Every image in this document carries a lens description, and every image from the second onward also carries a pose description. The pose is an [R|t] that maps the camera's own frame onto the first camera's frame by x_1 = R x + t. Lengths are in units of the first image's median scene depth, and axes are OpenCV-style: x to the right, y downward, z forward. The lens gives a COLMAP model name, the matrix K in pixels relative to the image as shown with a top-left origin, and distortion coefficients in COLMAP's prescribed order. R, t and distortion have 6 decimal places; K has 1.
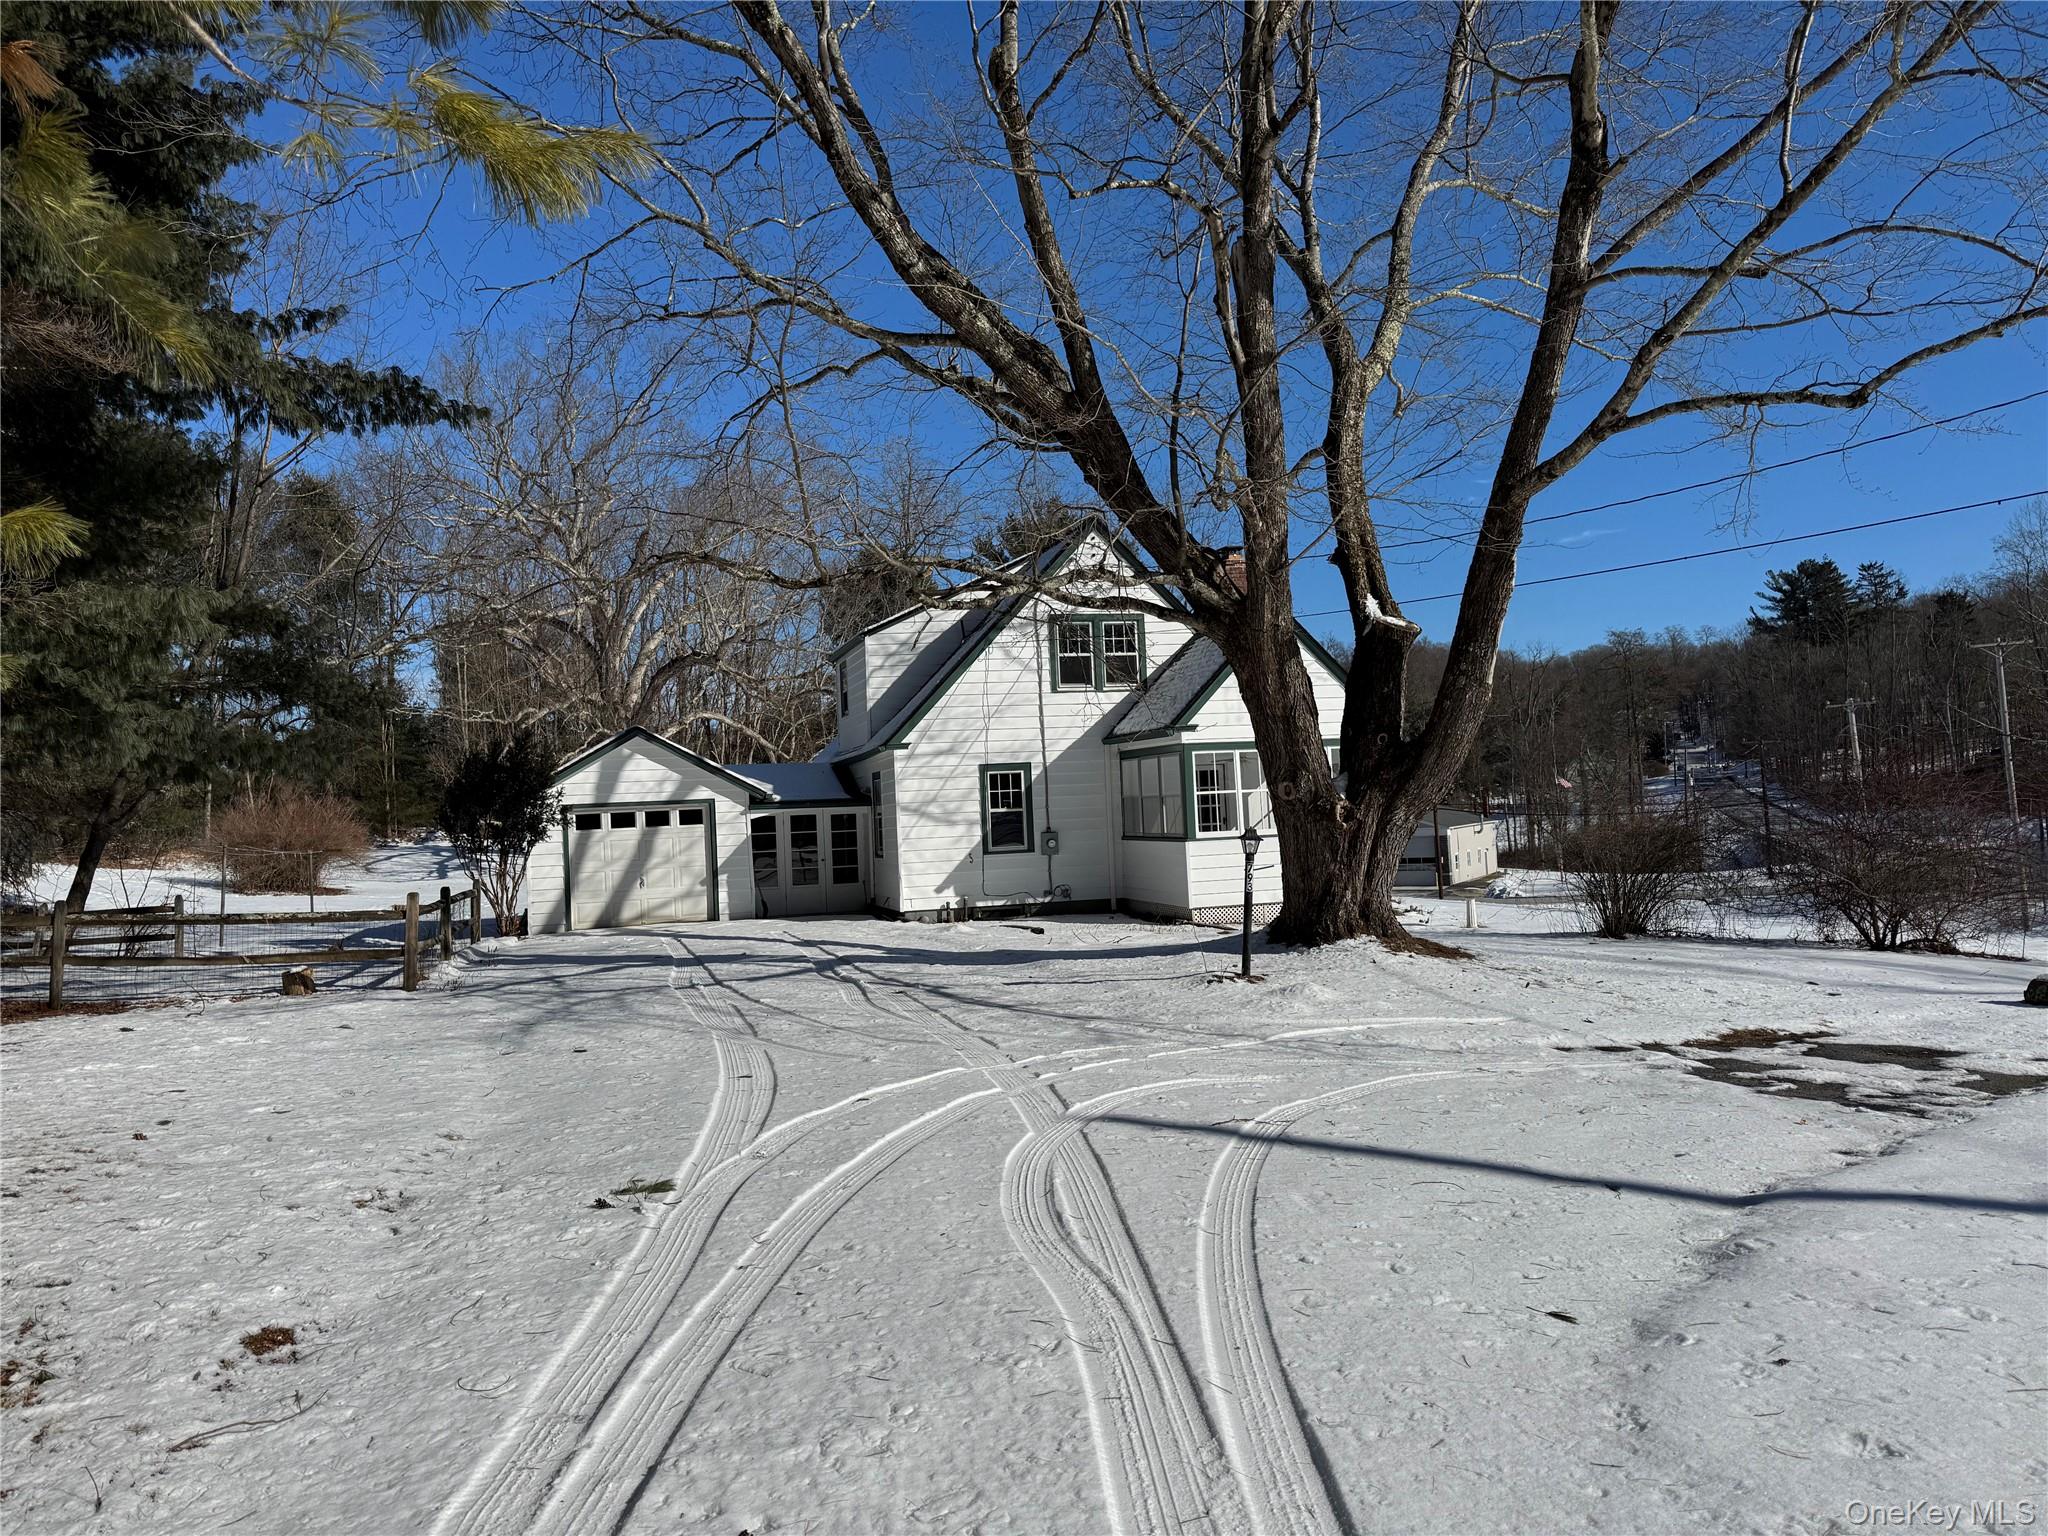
lens RADIAL K [[1431.5, 0, 1030.9], [0, 1431.5, 771.6], [0, 0, 1]] dist [0.109655, -0.171636]
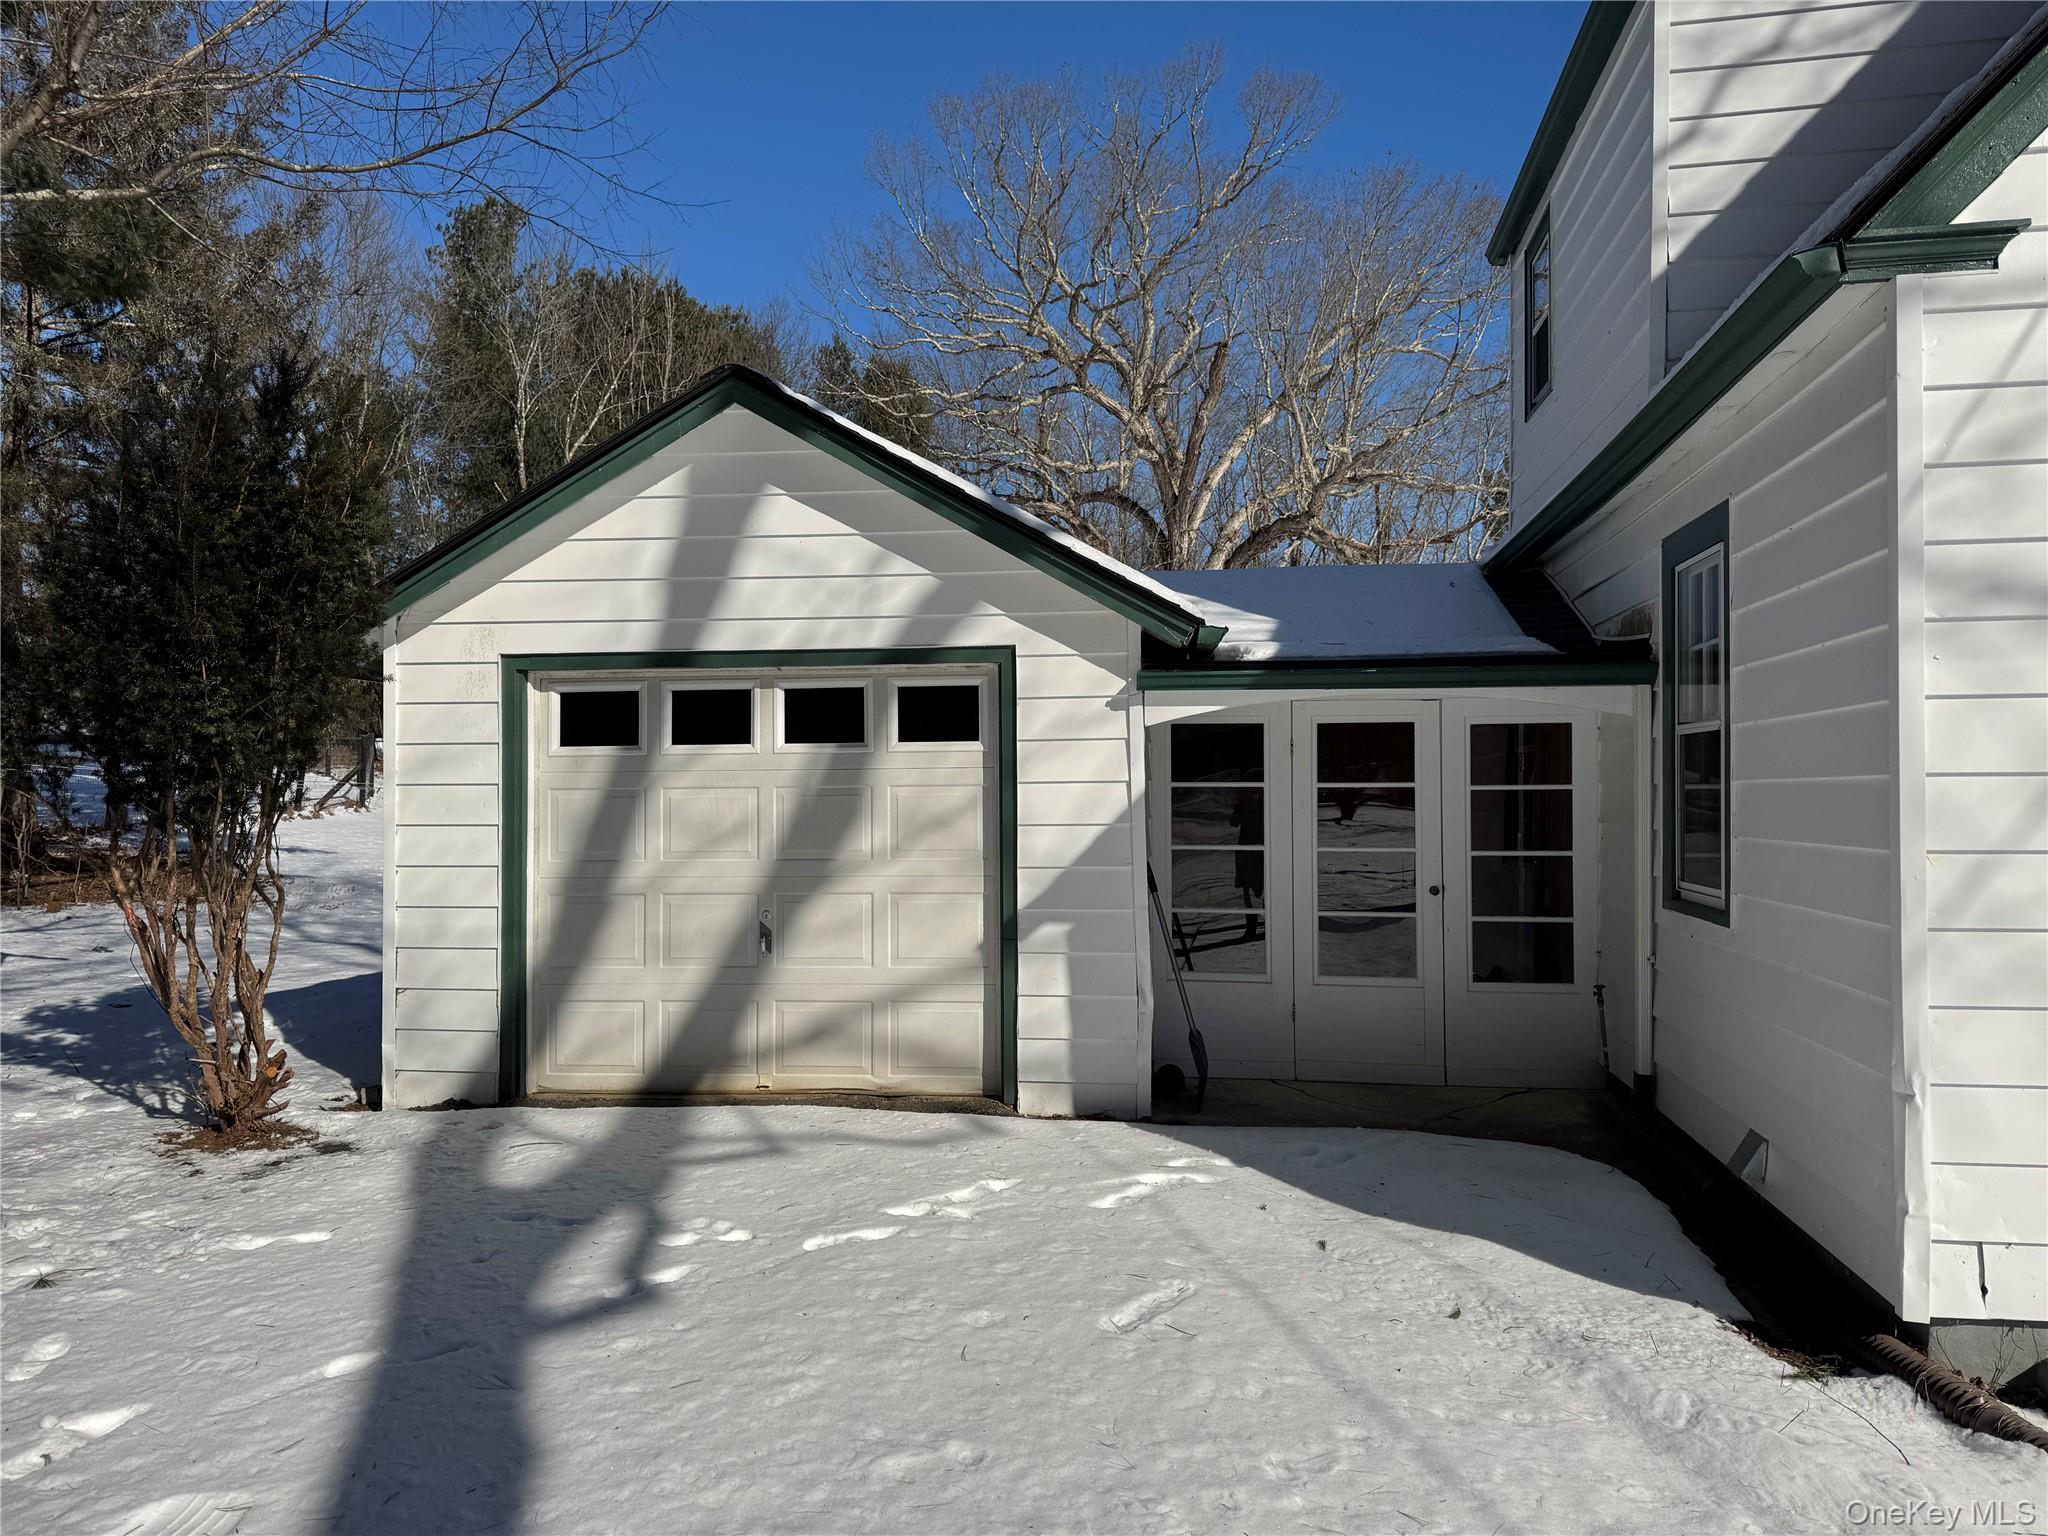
lens RADIAL K [[1431.5, 0, 1030.9], [0, 1431.5, 771.6], [0, 0, 1]] dist [0.109655, -0.171636]
pose [[0.915781, 0.050449, -0.398497, -0.111462], [-0.022359, 0.996946, 0.074827, 0.021703], [0.401054, -0.059615, 0.914112, 0.751252]]
